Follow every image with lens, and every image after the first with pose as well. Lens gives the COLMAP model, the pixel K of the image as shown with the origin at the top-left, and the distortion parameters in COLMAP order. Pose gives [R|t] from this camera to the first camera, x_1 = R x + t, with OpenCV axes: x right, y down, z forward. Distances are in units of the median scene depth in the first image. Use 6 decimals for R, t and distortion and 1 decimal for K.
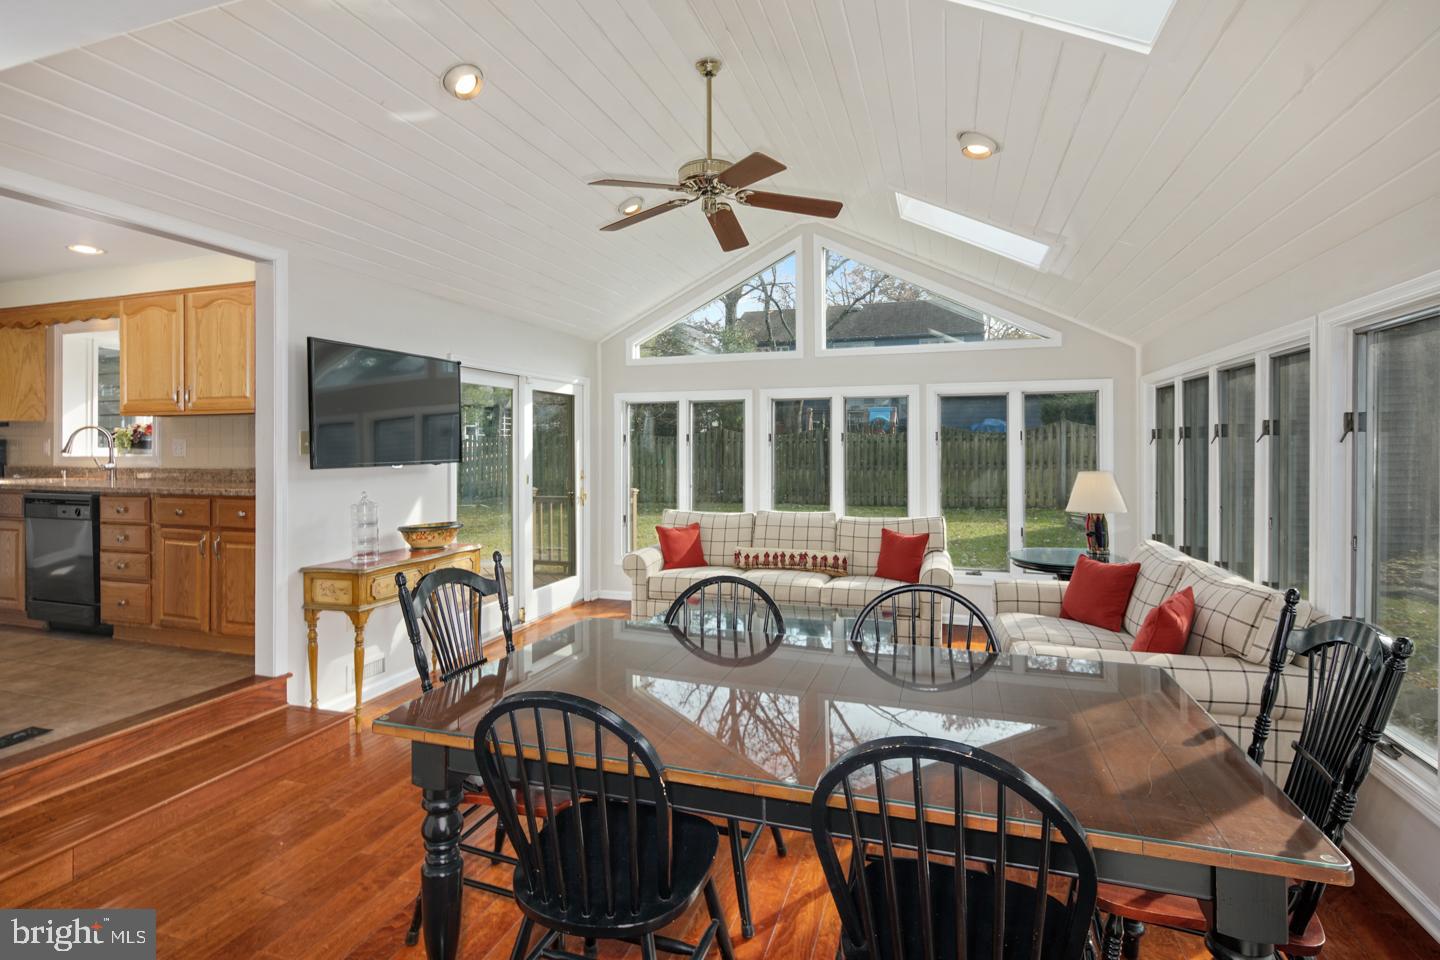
lens RADIAL K [[699.6, 0, 718.5], [0, 699.6, 450.5], [0, 0, 1]] dist [0.008996, -0.004325]
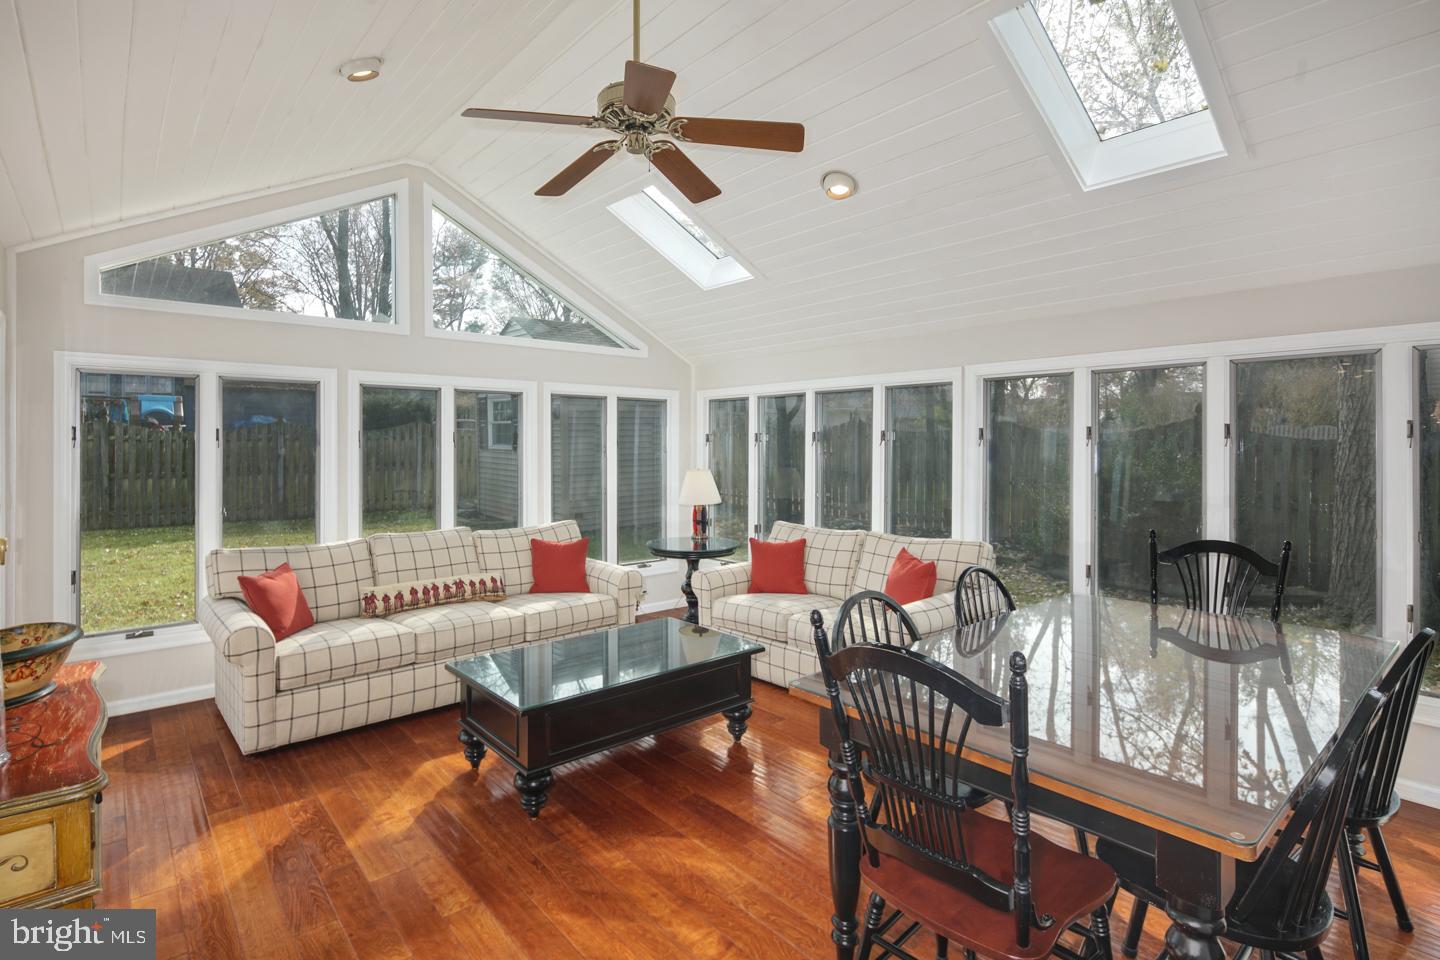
lens RADIAL K [[699.6, 0, 715.3], [0, 699.6, 450.3], [0, 0, 1]] dist [0.008996, -0.004325]
pose [[0.536369, -0.007277, 0.843952, -0.401060], [0.006691, 0.999968, 0.004369, -0.005929], [-0.843957, 0.003303, 0.536401, 0.312316]]
